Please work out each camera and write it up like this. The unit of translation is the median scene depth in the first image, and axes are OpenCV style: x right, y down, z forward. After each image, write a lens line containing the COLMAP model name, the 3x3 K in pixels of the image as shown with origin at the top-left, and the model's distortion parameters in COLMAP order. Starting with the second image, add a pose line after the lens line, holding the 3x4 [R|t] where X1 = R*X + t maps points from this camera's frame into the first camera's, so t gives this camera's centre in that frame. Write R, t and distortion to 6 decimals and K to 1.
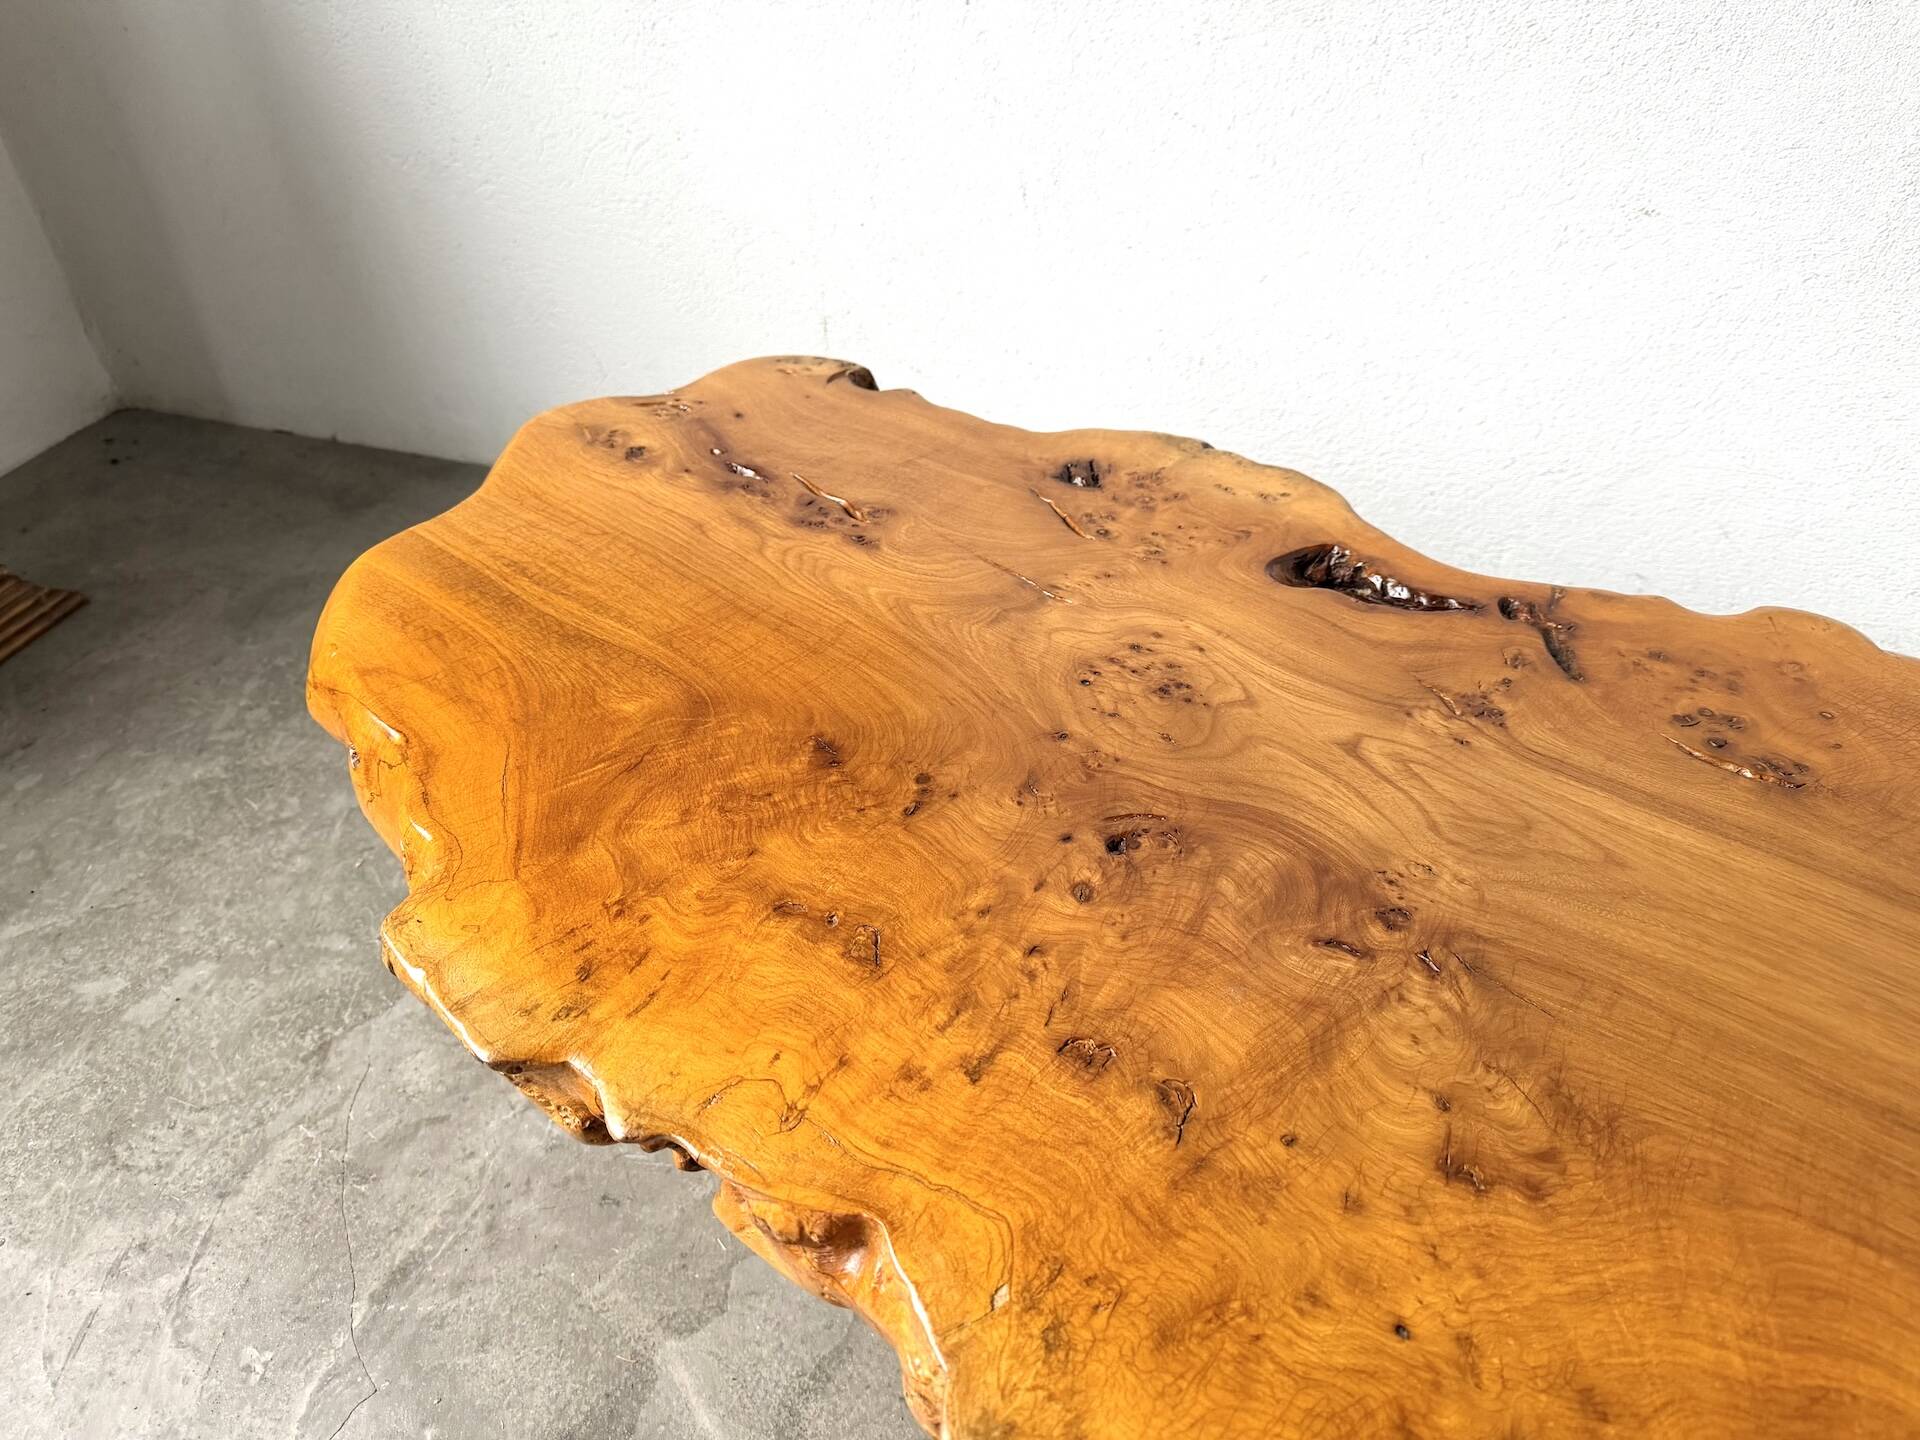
lens RADIAL K [[1378.4, 0, 961.3], [0, 1378.4, 748.5], [0, 0, 1]] dist [0.000934, -0.003681]
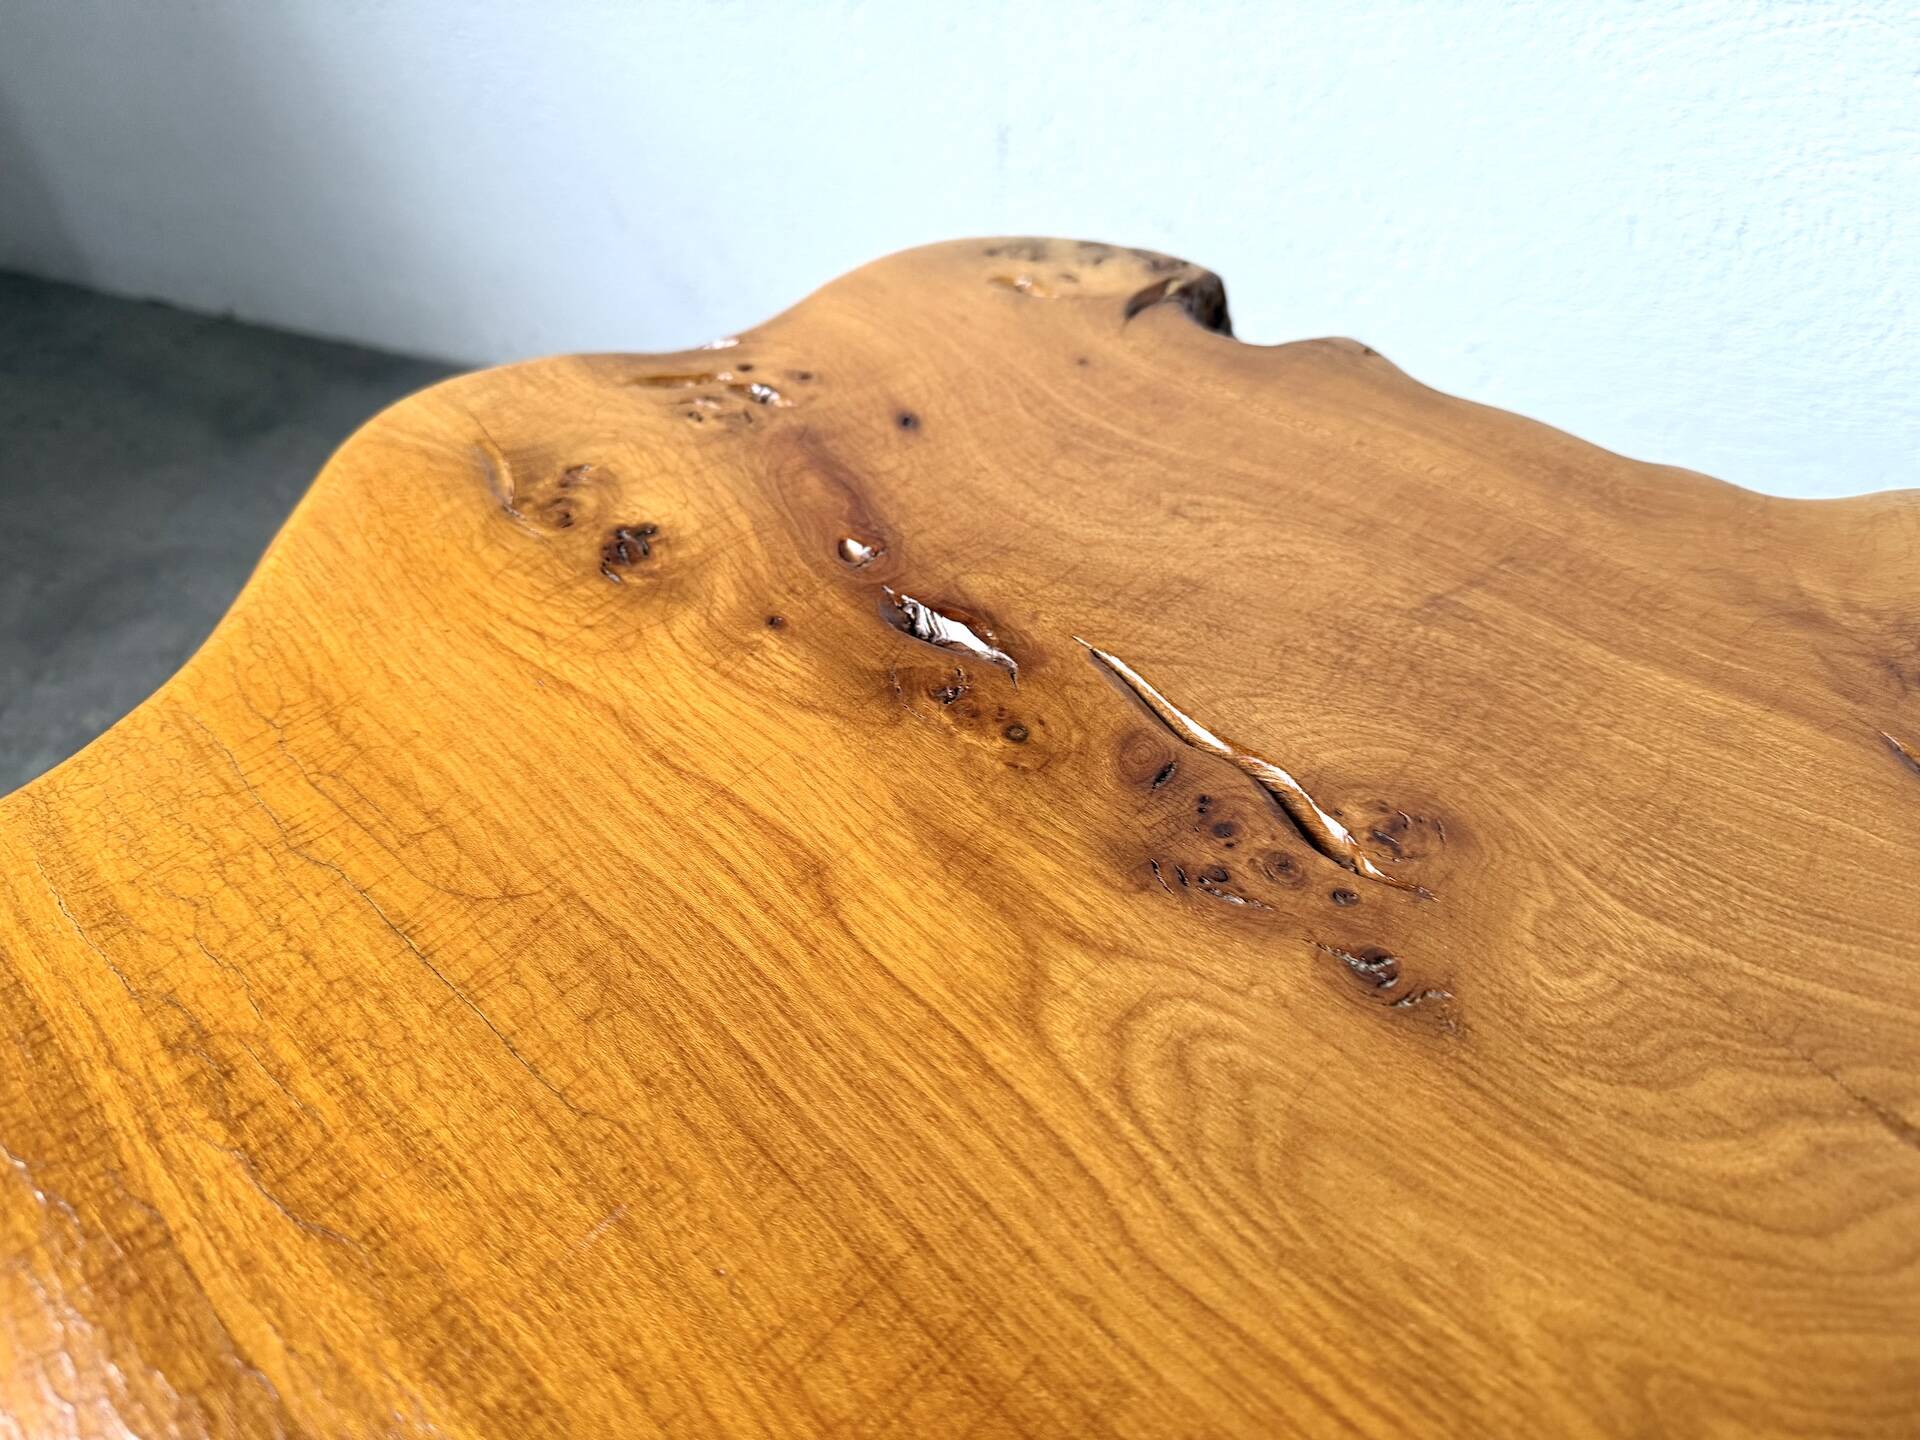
lens RADIAL K [[1383.0, 0, 949.9], [0, 1383.0, 714.9], [0, 0, 1]] dist [0.093341, -0.170279]
pose [[0.998155, 0.023323, -0.056064, -0.129751], [-0.017290, 0.994238, 0.105793, -0.206627], [0.058209, -0.104629, 0.992806, 0.630450]]
